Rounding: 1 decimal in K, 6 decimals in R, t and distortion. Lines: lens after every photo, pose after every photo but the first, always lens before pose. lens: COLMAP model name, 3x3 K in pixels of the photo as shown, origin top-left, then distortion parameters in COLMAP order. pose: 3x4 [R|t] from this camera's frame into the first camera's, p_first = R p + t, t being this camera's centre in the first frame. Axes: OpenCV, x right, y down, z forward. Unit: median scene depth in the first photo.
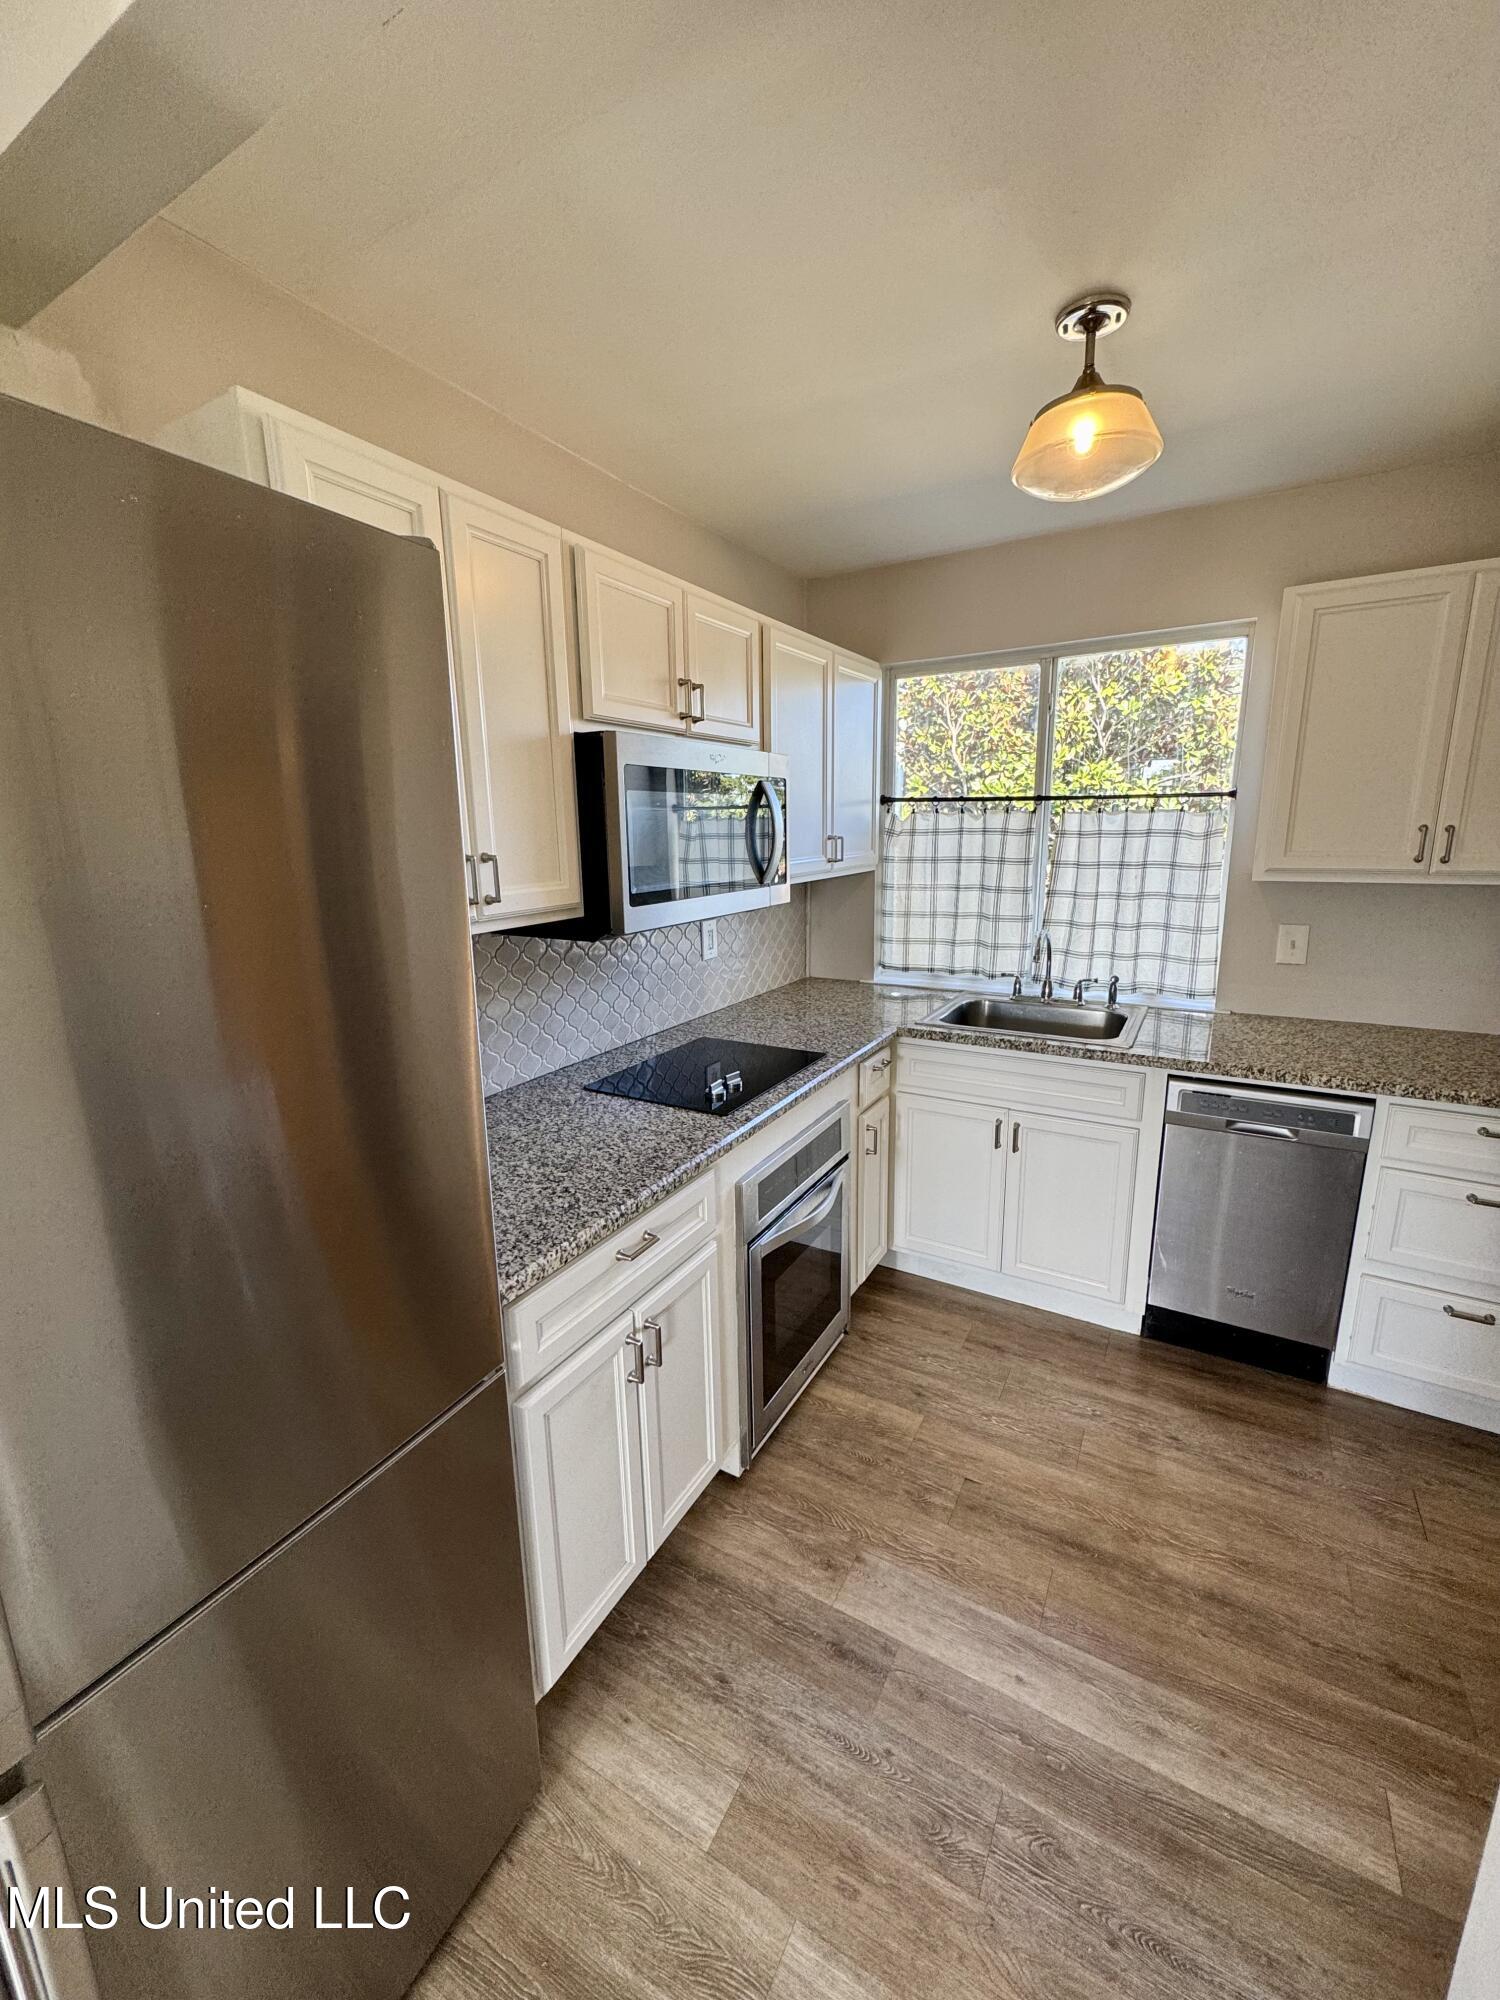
lens RADIAL K [[795.9, 0, 745.2], [0, 795.9, 994.9], [0, 0, 1]] dist [-0.003113, 0.000117]
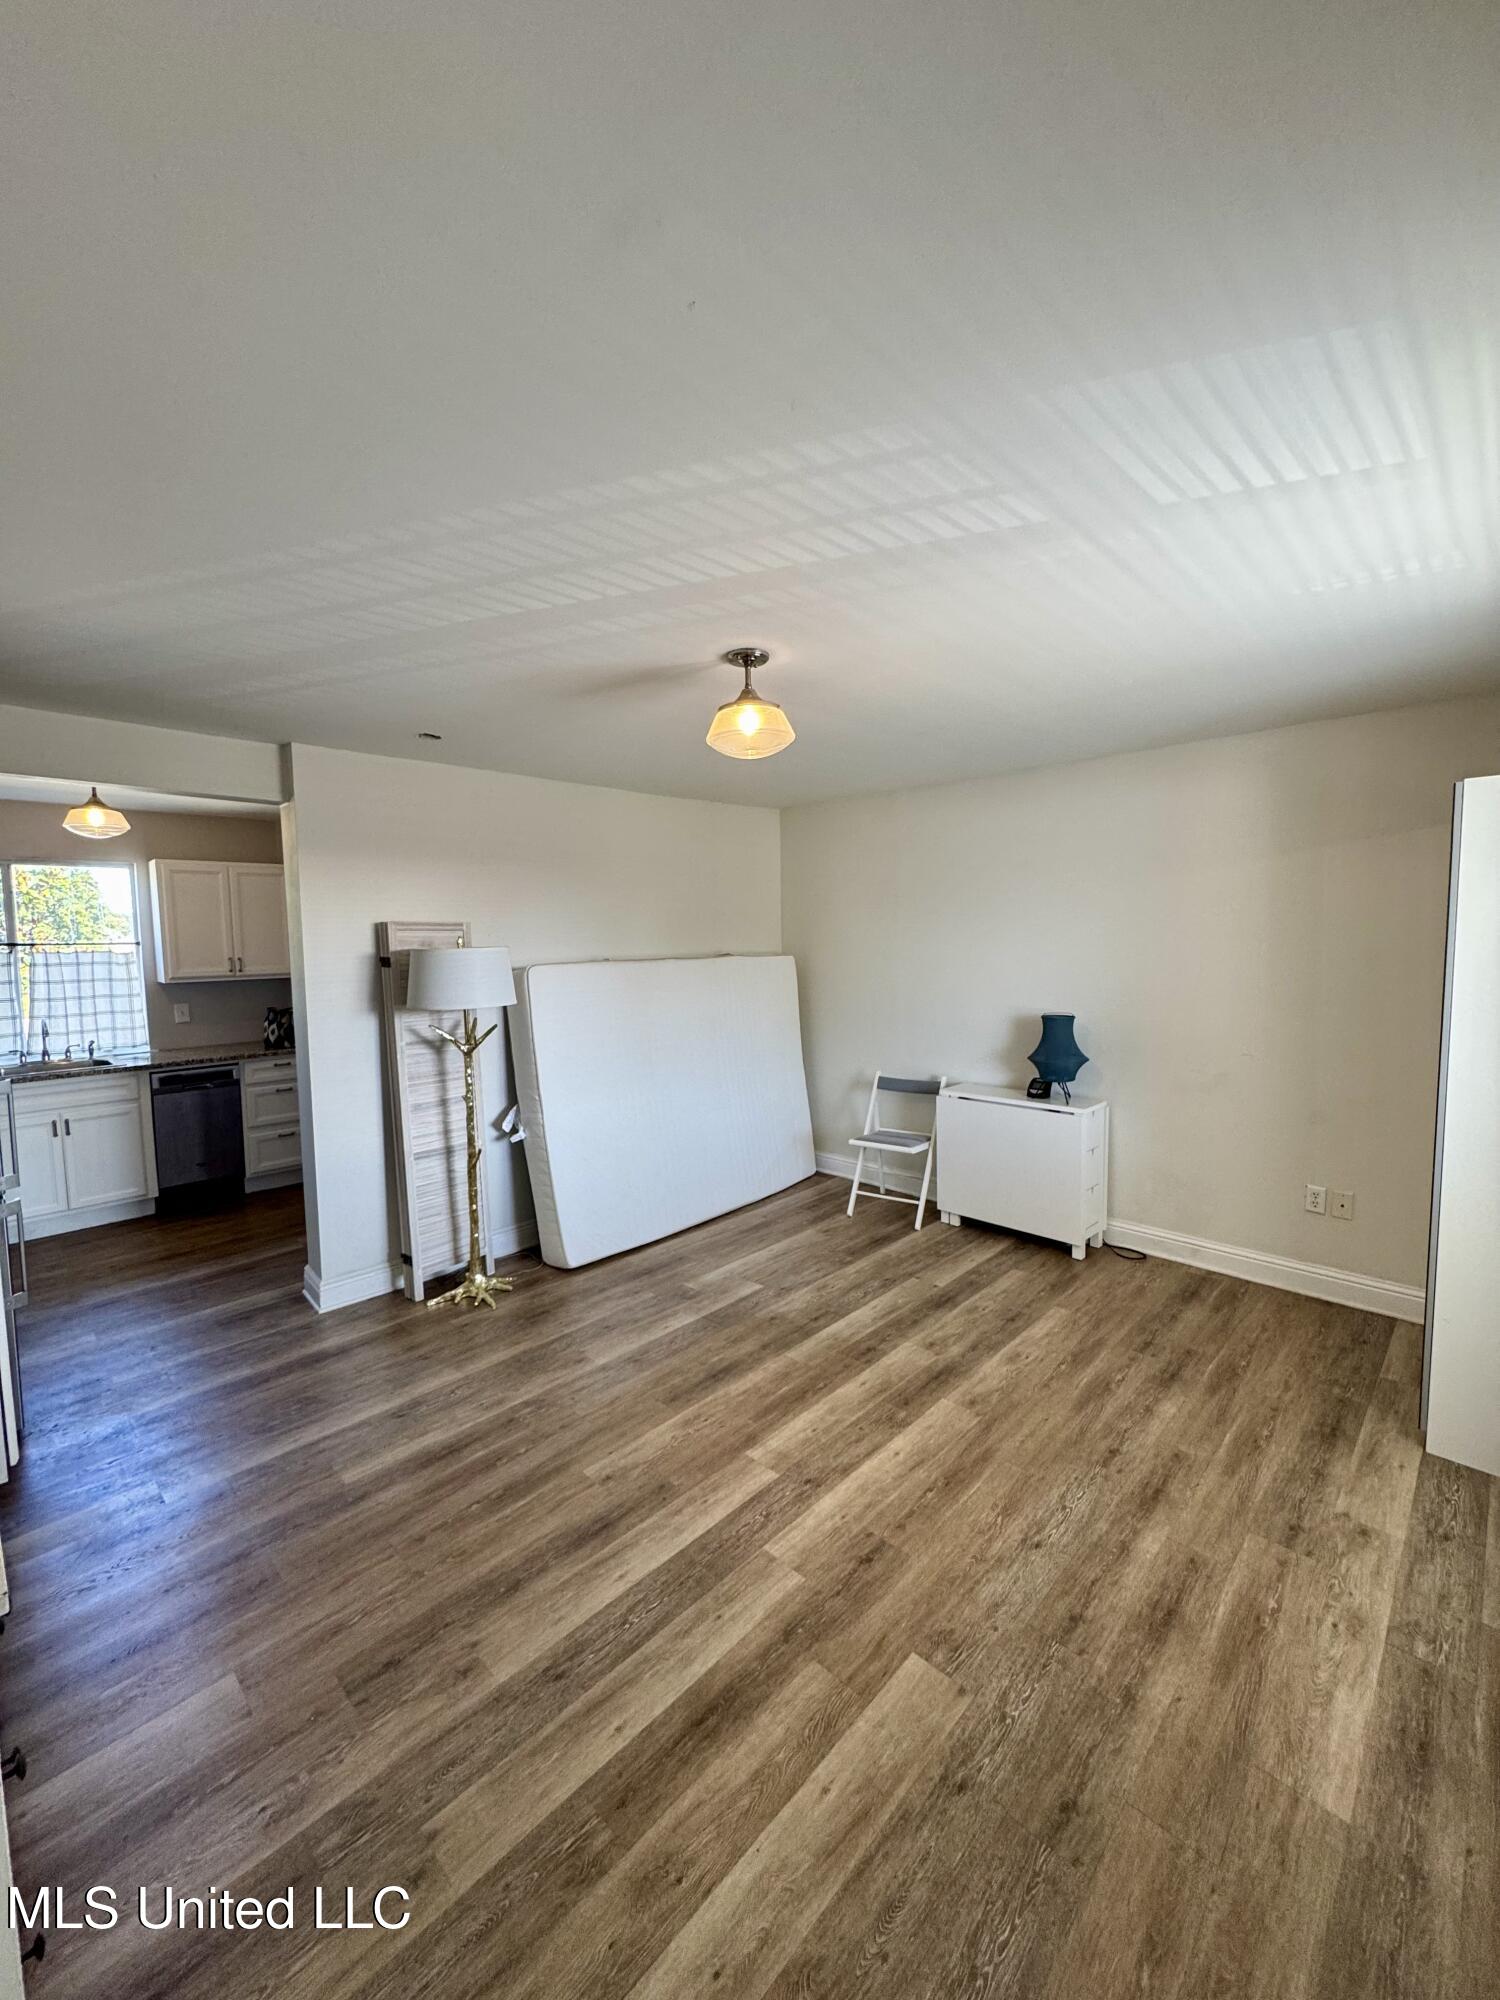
lens RADIAL K [[795.9, 0, 752.0], [0, 795.9, 997.4], [0, 0, 1]] dist [-0.003113, 0.000117]
pose [[0.233936, -0.060687, 0.970356, -1.330464], [0.213726, 0.976847, 0.009567, 0.262976], [-0.948470, 0.205153, 0.241490, -1.269542]]
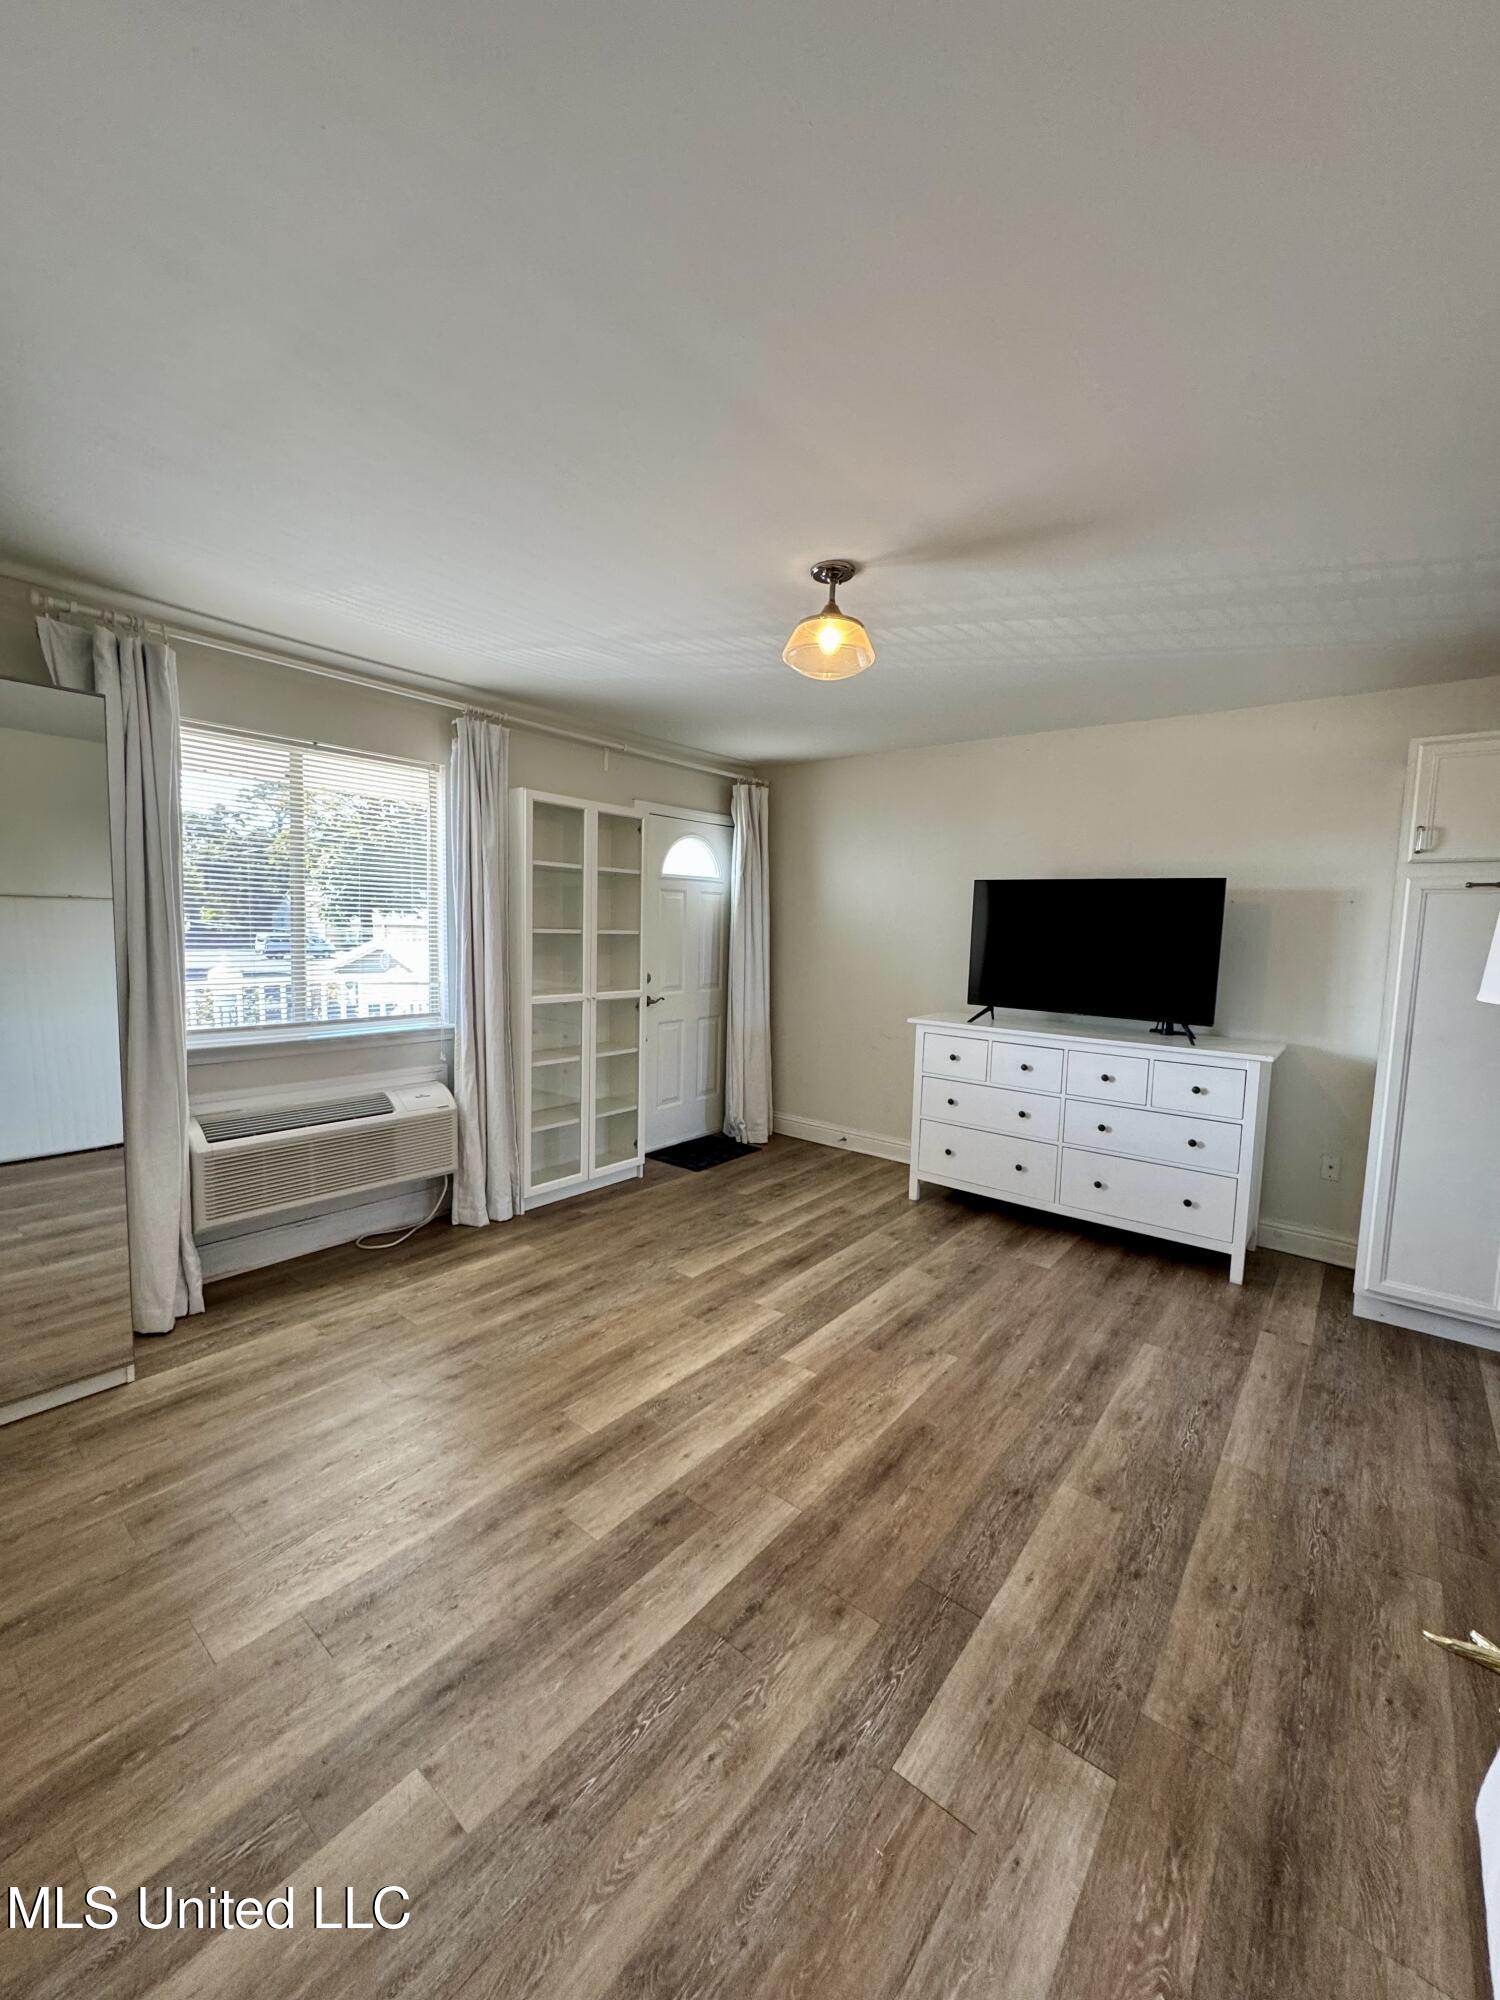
lens RADIAL K [[795.9, 0, 749.5], [0, 795.9, 997.9], [0, 0, 1]] dist [-0.003113, 0.000117]
pose [[-0.143961, 0.112110, -0.983212, 1.176368], [-0.229017, 0.962815, 0.143316, 0.228231], [0.962718, 0.245804, -0.112933, -0.899232]]
